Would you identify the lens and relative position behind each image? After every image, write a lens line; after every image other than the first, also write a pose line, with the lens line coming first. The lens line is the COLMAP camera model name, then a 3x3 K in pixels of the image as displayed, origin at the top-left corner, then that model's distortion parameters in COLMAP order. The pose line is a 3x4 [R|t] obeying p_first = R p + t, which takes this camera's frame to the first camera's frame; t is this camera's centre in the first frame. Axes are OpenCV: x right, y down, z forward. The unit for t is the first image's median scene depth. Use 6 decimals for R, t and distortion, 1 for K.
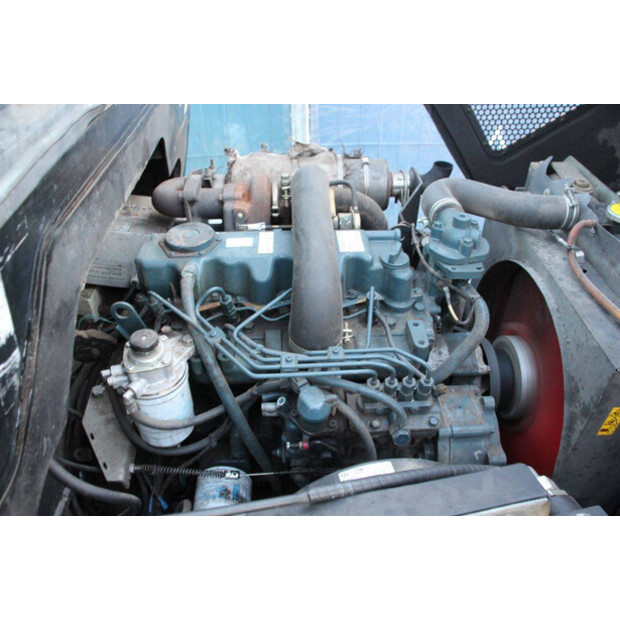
lens RADIAL K [[512.3, 0, 310.0], [0, 512.3, 310.0], [0, 0, 1]] dist [-0.178620, 0.159103]
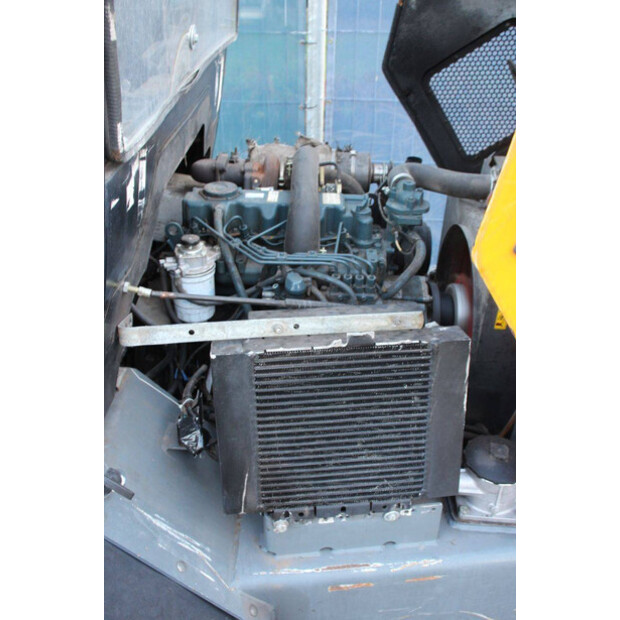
lens RADIAL K [[646.9, 0, 310.0], [0, 646.9, 310.0], [0, 0, 1]] dist [-0.088558, 0.004413]
pose [[0.997953, 0.052735, -0.036176, 0.098343], [-0.056921, 0.990318, -0.126611, 0.397514], [0.029149, 0.128411, 0.991293, -0.741281]]
